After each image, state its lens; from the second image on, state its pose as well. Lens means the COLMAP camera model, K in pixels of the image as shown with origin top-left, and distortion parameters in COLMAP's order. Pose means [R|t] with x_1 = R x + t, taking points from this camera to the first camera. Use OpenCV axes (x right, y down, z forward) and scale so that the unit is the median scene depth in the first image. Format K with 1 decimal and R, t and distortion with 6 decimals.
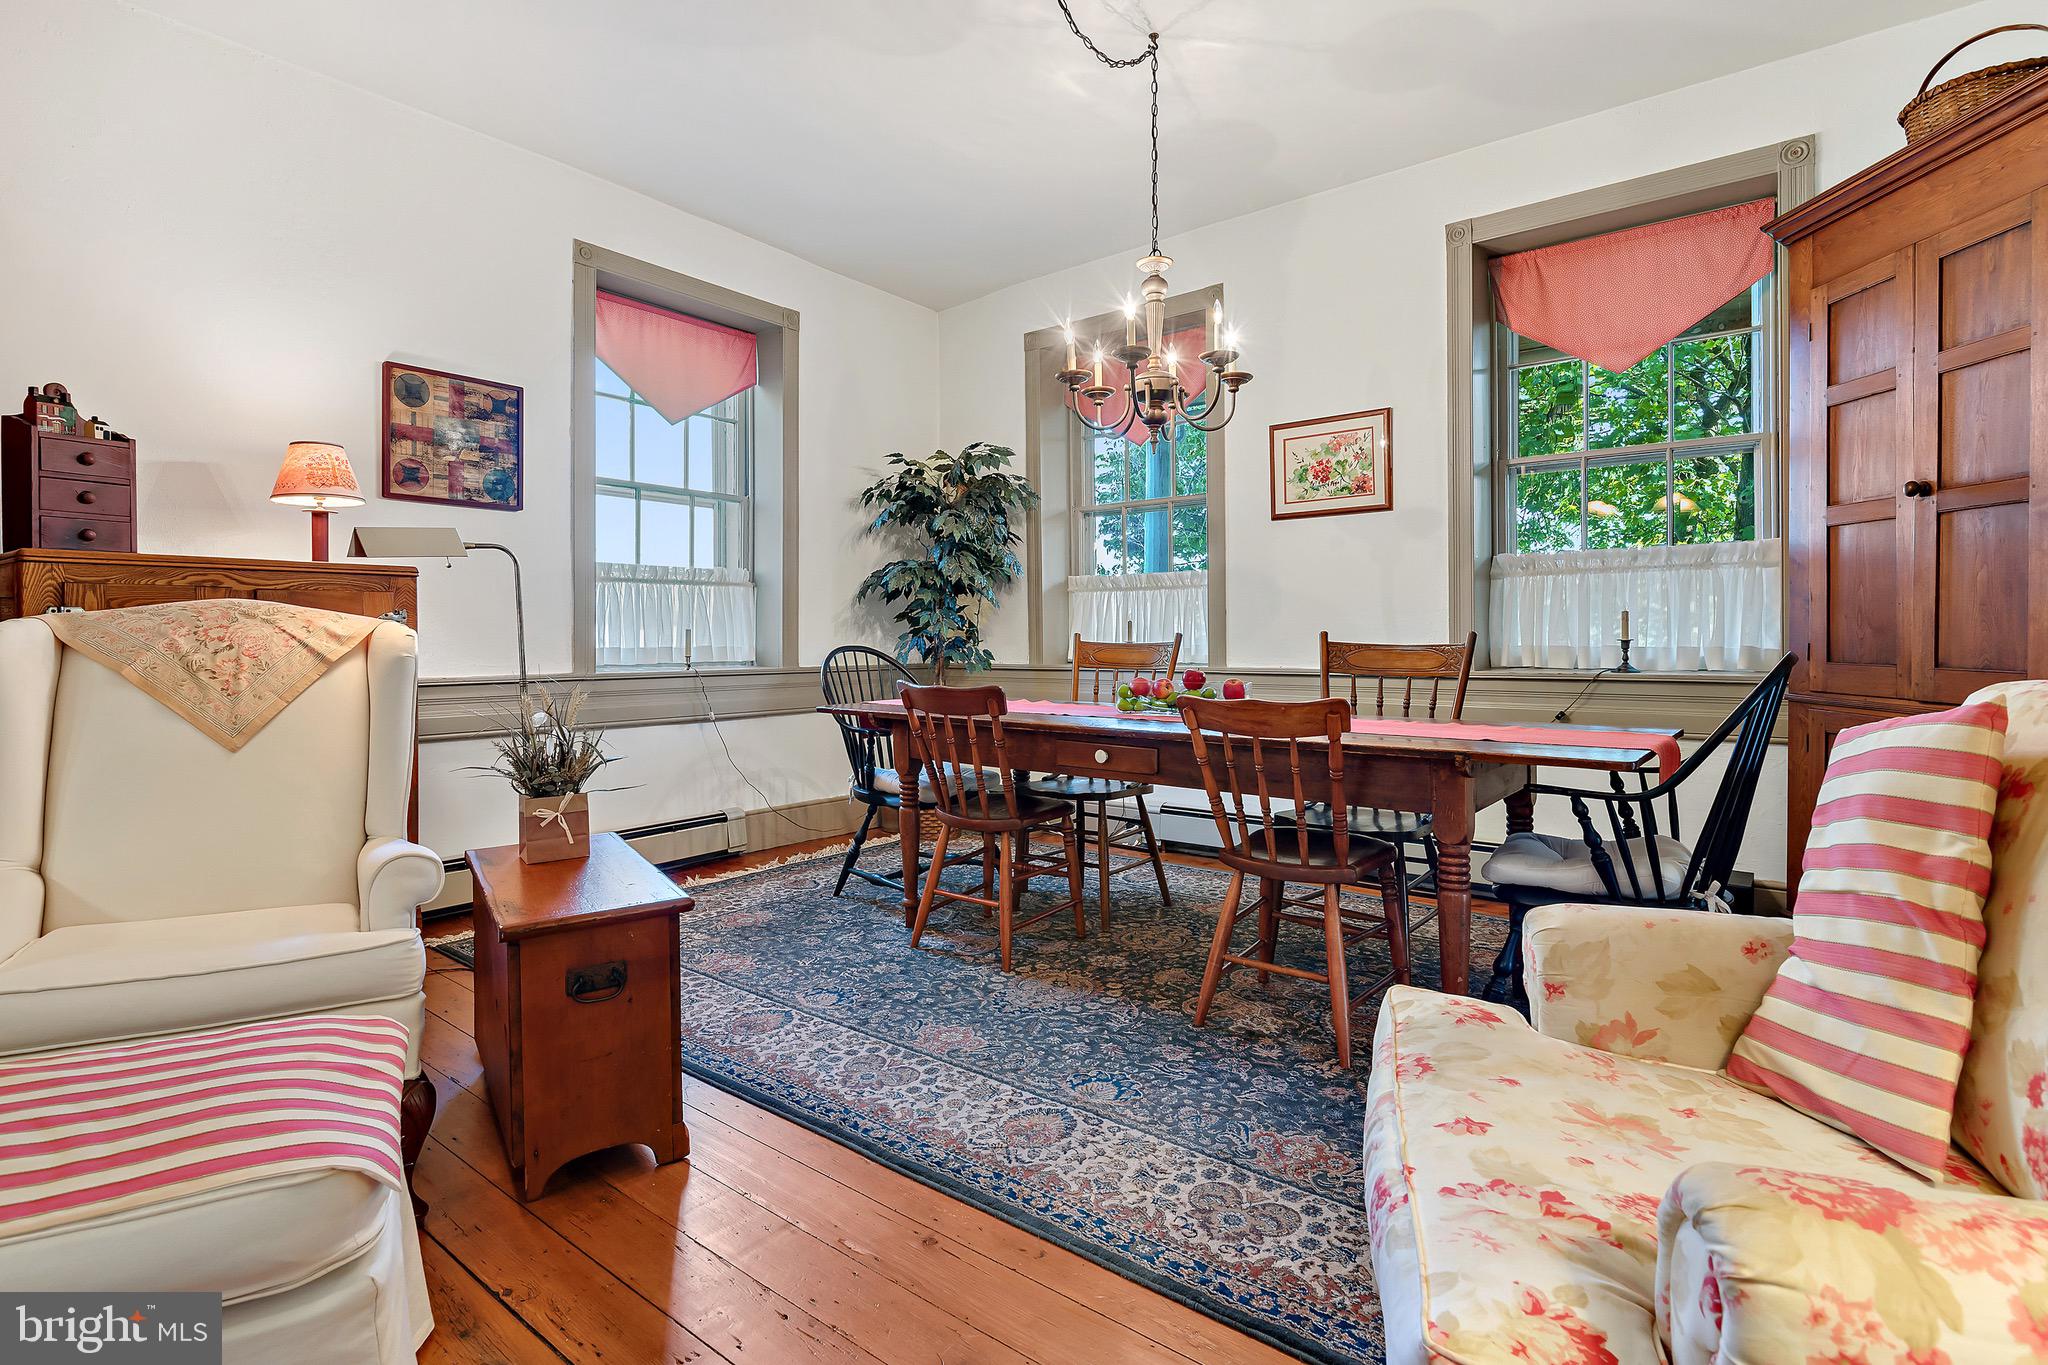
lens RADIAL K [[1022.9, 0, 1016.3], [0, 1022.9, 635.8], [0, 0, 1]] dist [0.016665, -0.002999]
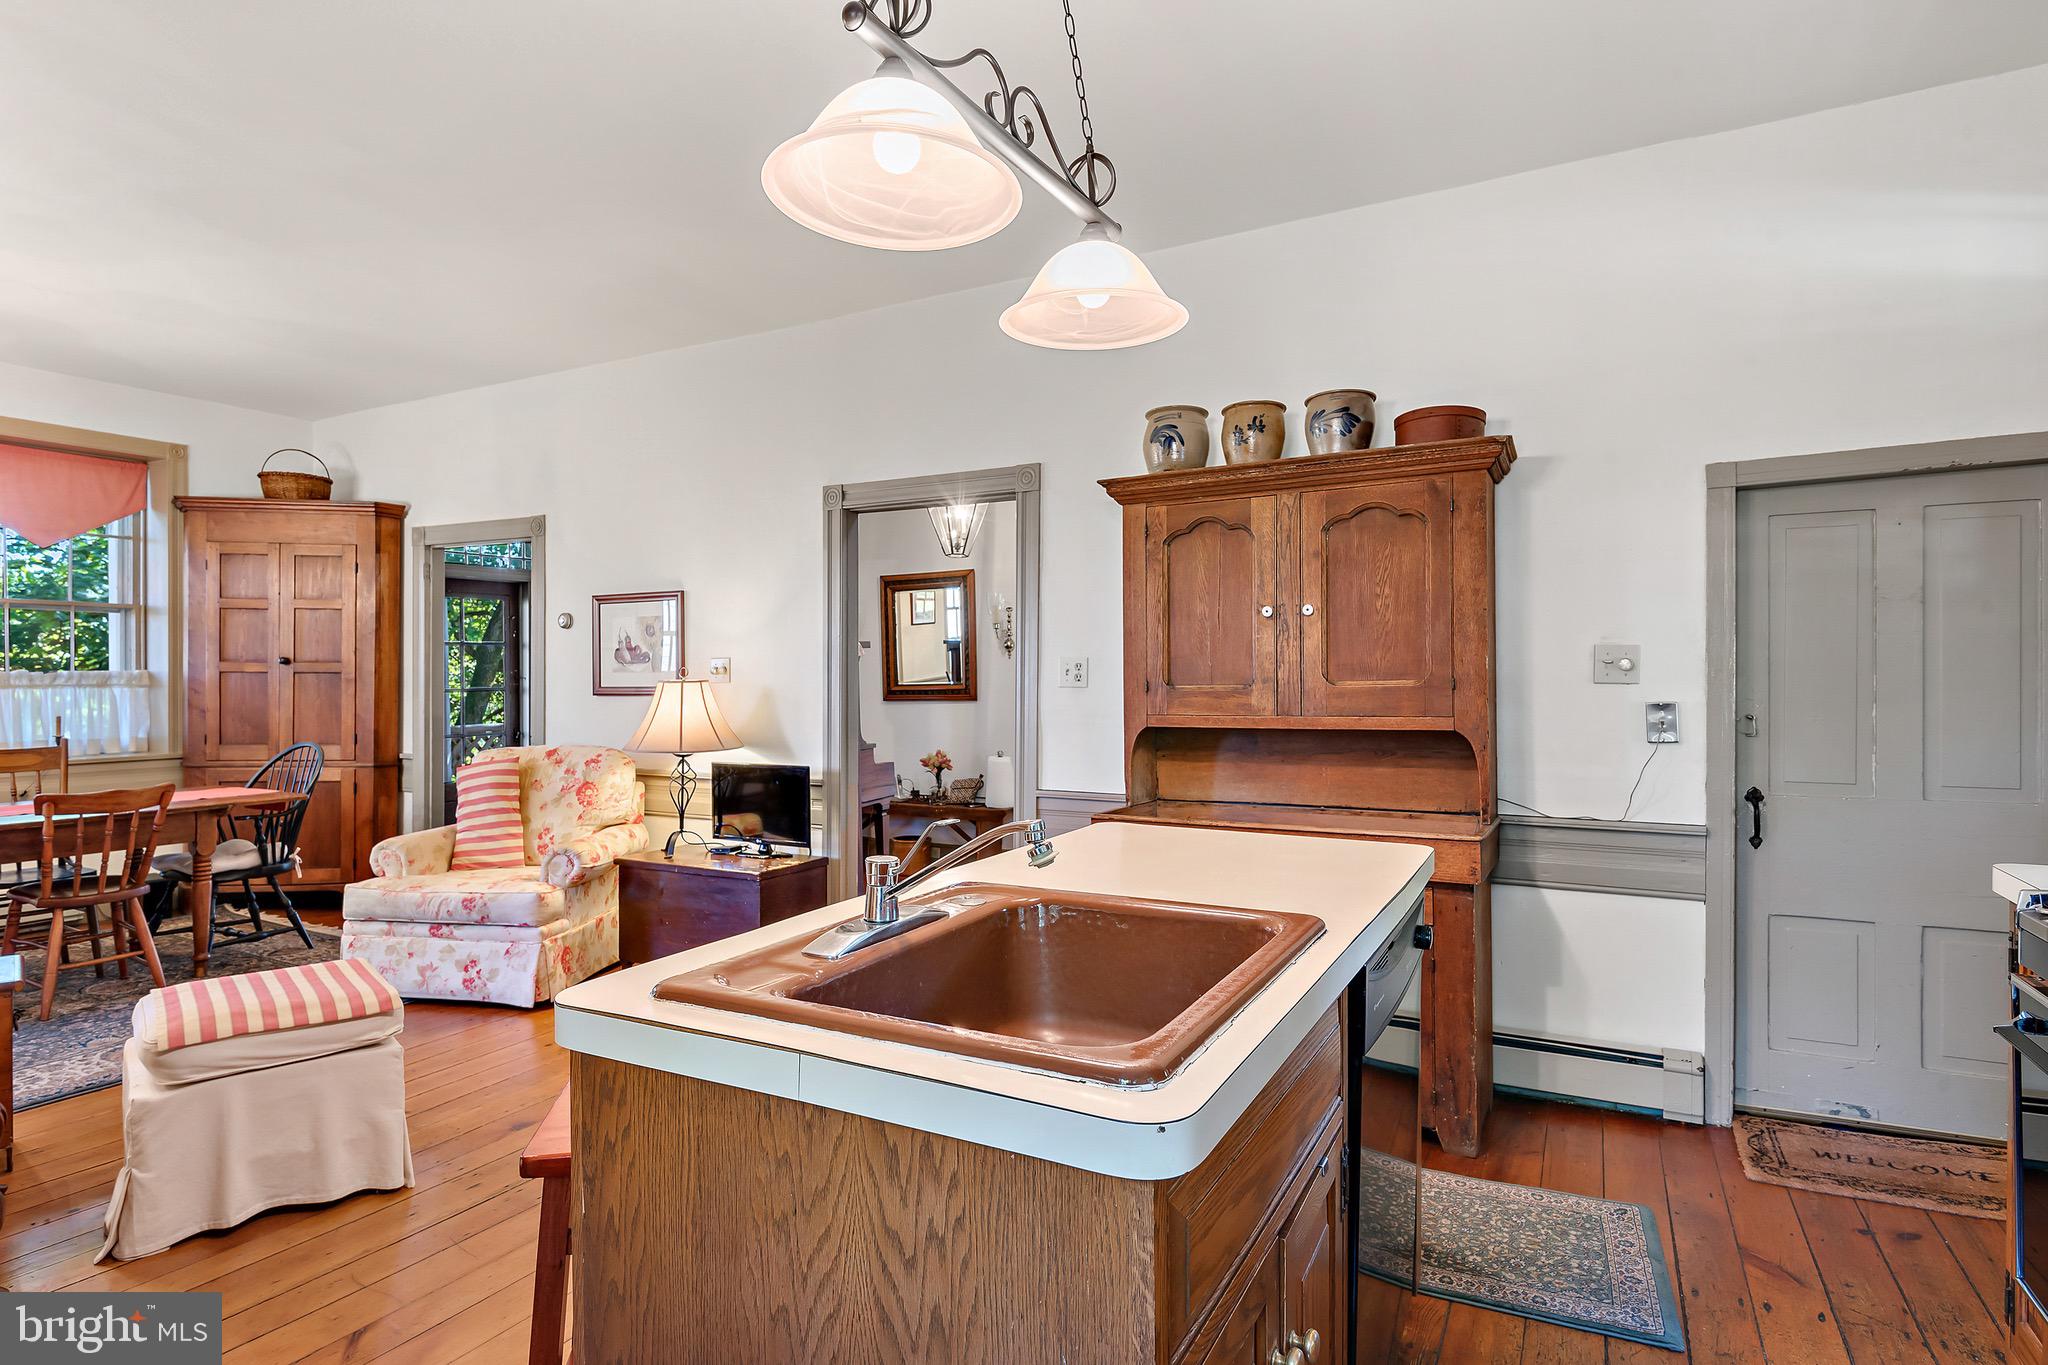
lens RADIAL K [[1062.2, 0, 1029.8], [0, 1062.2, 680.7], [0, 0, 1]] dist [0.003049, -0.001186]
pose [[-0.186141, -0.000954, 0.982523, -1.204939], [0.000261, 0.999999, 0.001020, -0.079770], [-0.982523, 0.000446, -0.186141, -0.073432]]
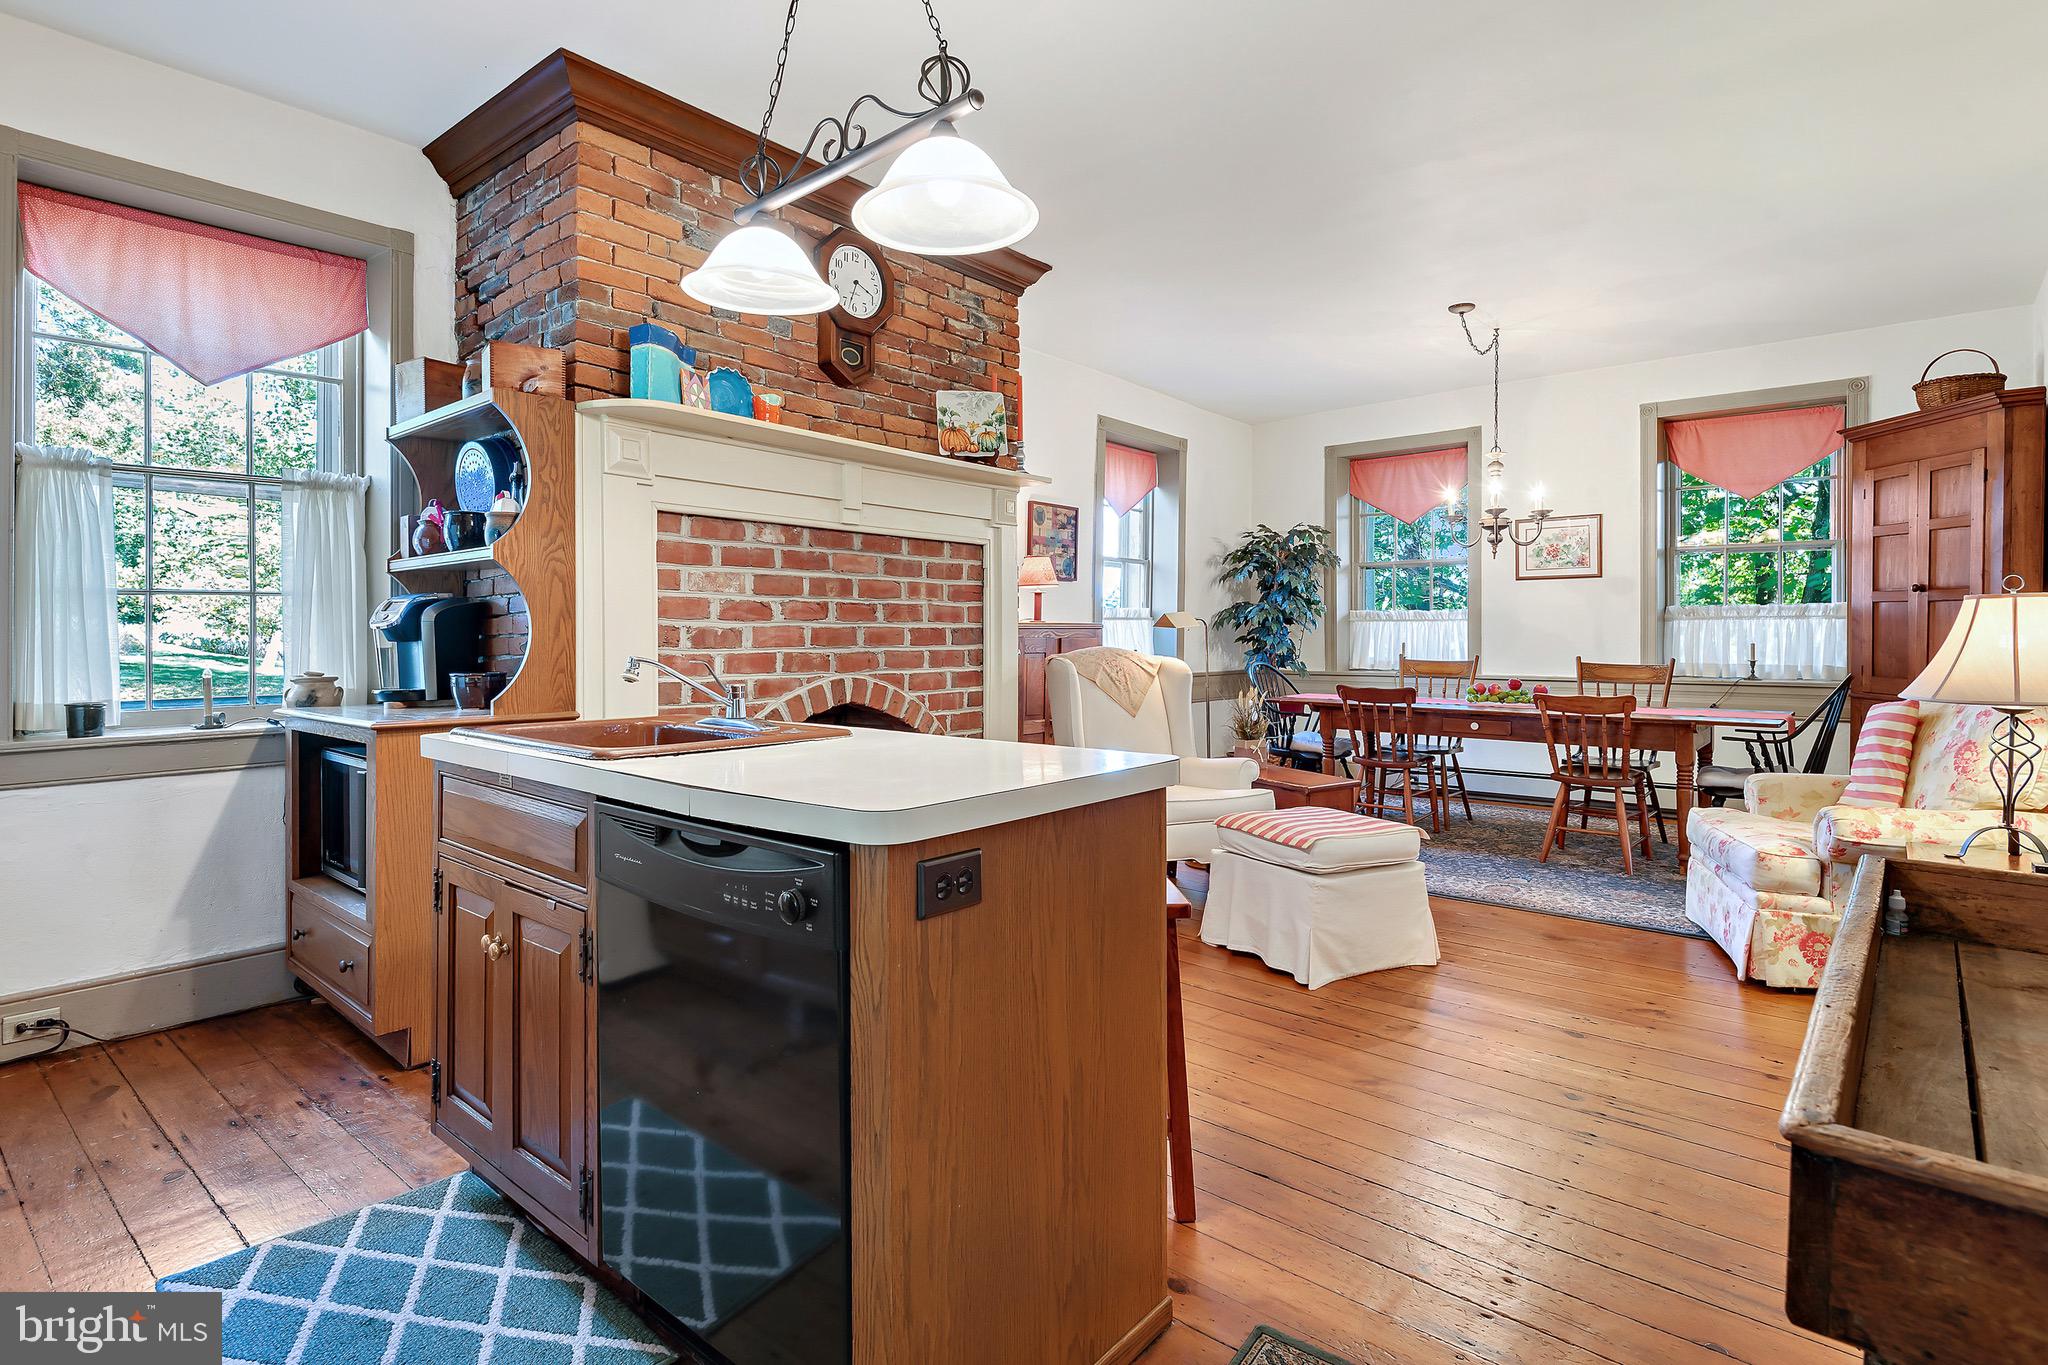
lens RADIAL K [[1037.4, 0, 1018.2], [0, 1037.4, 644.7], [0, 0, 1]] dist [-0.003523, 0.000036]
pose [[0.999349, 0.001187, -0.036065, -0.577243], [-0.000621, 0.999876, 0.015704, -0.050425], [0.036079, -0.015671, 0.999226, -0.775061]]
